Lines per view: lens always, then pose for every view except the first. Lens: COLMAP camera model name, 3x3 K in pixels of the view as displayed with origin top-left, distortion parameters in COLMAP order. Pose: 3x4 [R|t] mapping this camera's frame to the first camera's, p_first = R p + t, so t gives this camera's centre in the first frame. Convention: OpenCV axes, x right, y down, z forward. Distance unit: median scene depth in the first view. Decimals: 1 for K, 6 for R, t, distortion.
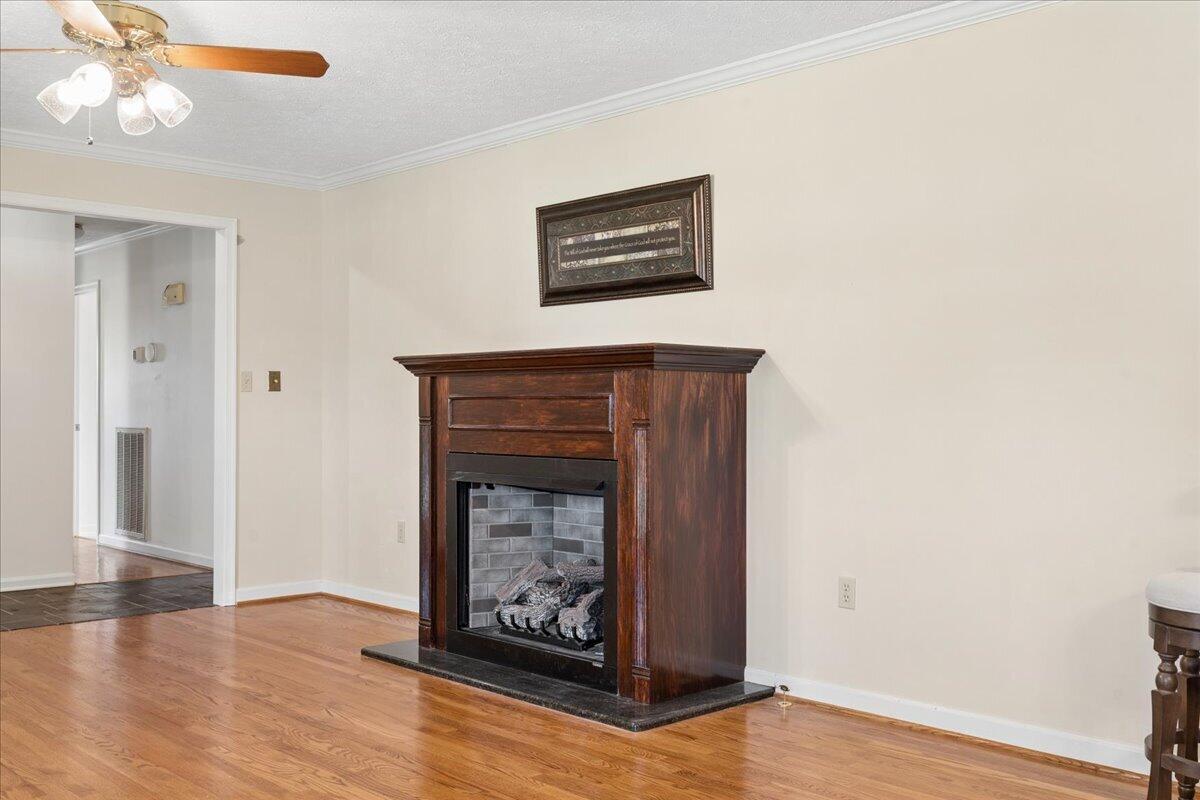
lens RADIAL K [[1174.8, 0, 600.0], [0, 1174.8, 400.0], [0, 0, 1]] dist [0.002412, -0.003643]
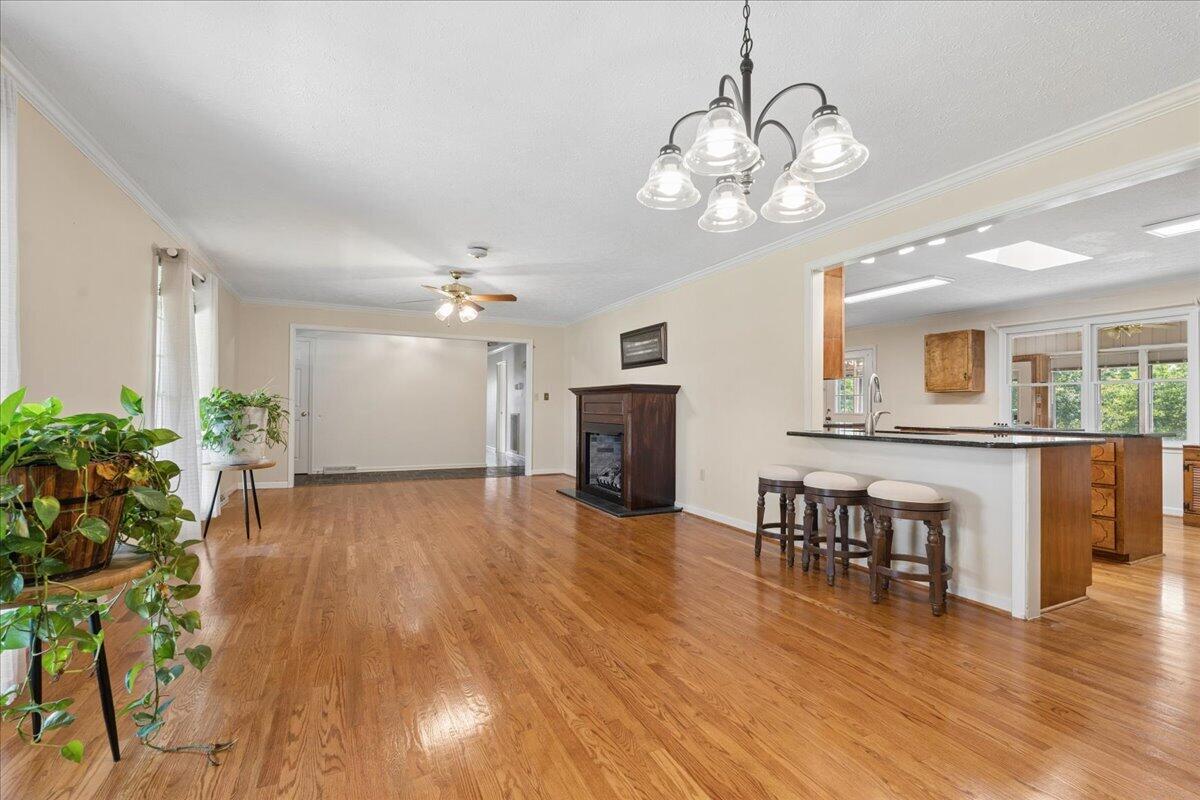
lens RADIAL K [[524.4, 0, 596.5], [0, 524.4, 400.7], [0, 0, 1]] dist [-0.002954, -0.000583]
pose [[0.950347, 0.002892, -0.311179, 0.303088], [-0.005112, 0.999967, -0.006319, 0.001167], [0.311150, 0.007596, 0.950330, -0.202365]]
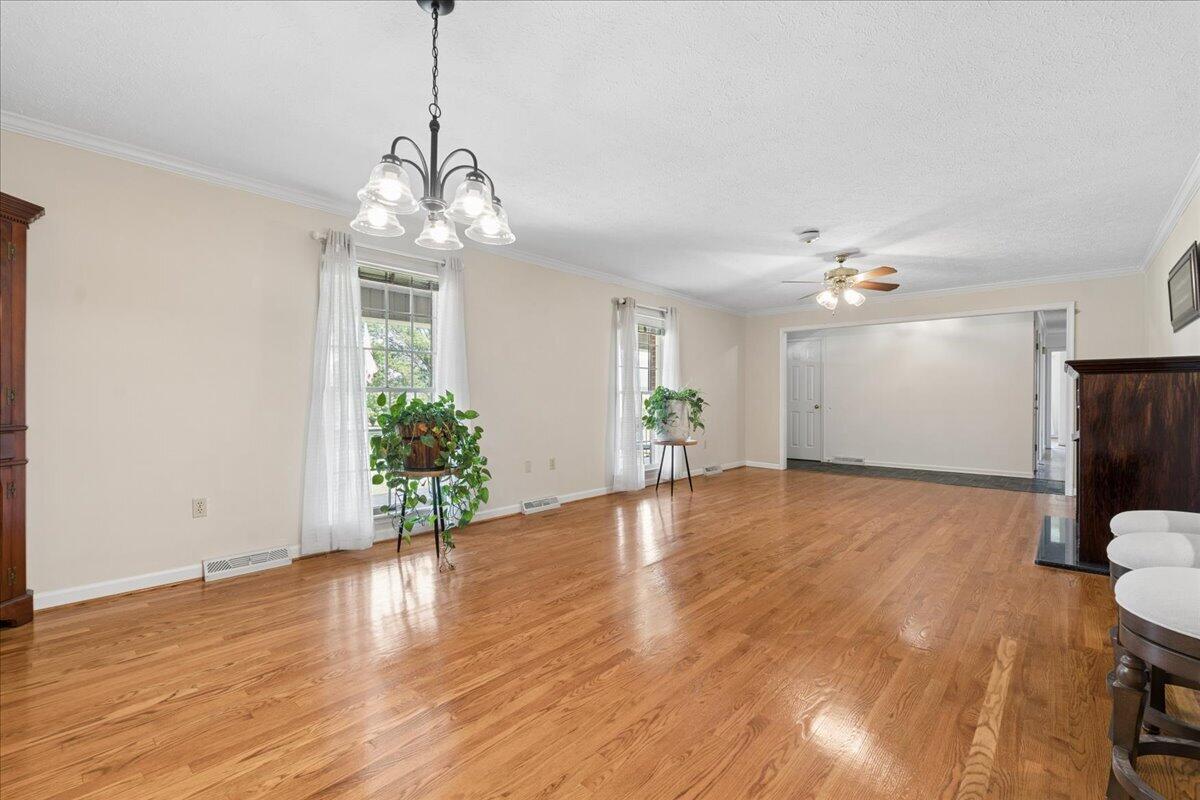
lens RADIAL K [[524.4, 0, 596.5], [0, 524.4, 400.7], [0, 0, 1]] dist [-0.002954, -0.000583]
pose [[0.079221, 0.003002, -0.996853, 0.657181], [0.007299, 0.999967, 0.003591, 0.005114], [0.996830, -0.007561, 0.079197, 0.171567]]
